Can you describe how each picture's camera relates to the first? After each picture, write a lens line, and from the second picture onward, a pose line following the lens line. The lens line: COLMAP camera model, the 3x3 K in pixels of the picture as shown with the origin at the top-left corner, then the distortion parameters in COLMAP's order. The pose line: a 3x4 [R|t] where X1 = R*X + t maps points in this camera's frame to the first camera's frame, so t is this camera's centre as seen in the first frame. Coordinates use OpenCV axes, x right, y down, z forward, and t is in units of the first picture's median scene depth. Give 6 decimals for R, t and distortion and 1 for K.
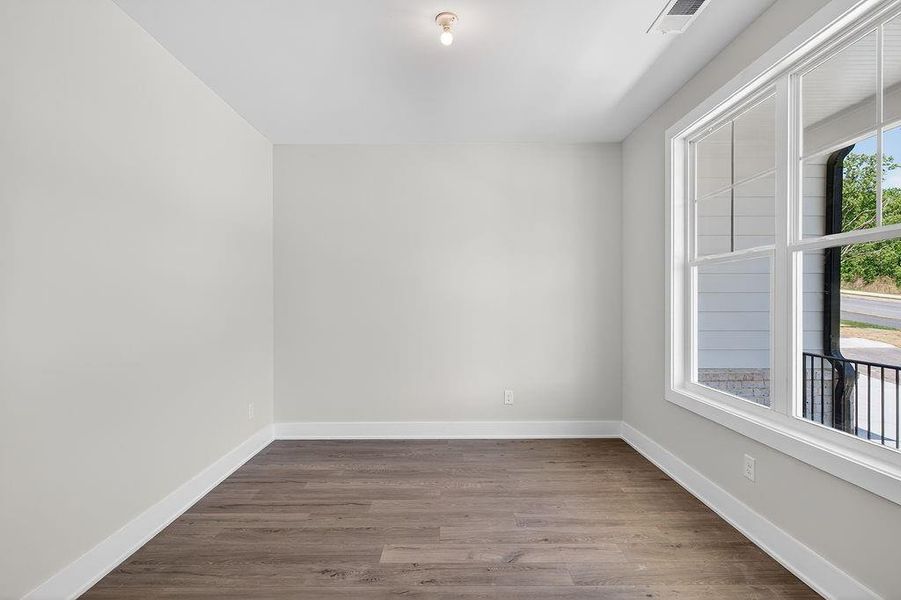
lens RADIAL K [[432.1, 0, 447.2], [0, 432.1, 299.9], [0, 0, 1]] dist [0.003450, 0.001077]
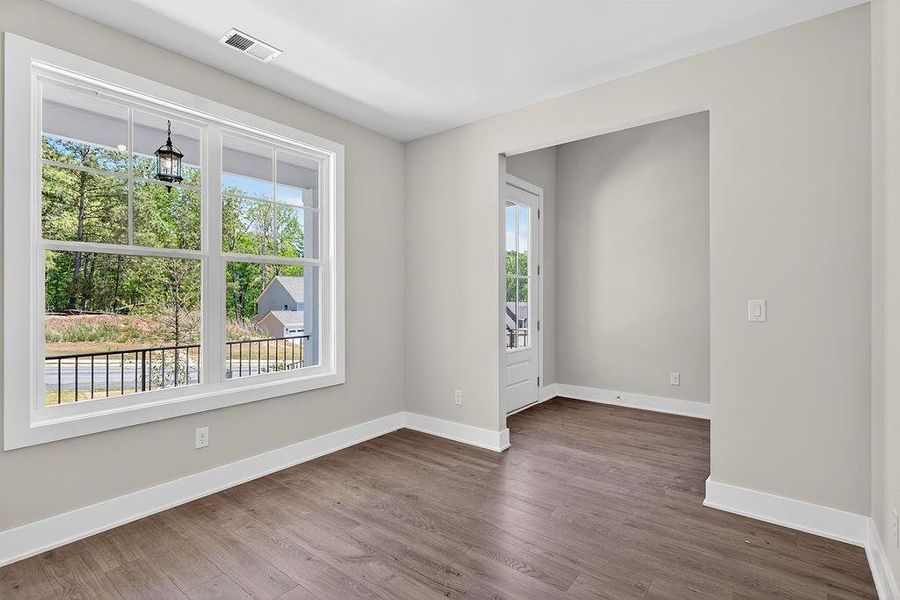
lens RADIAL K [[431.6, 0, 446.7], [0, 431.6, 299.9], [0, 0, 1]] dist [0.003450, 0.001077]
pose [[-0.780996, 0.002254, 0.624532, -0.578588], [0.002854, 0.999996, -0.000040, 0.014030], [-0.624530, 0.001751, -0.780999, 1.564171]]
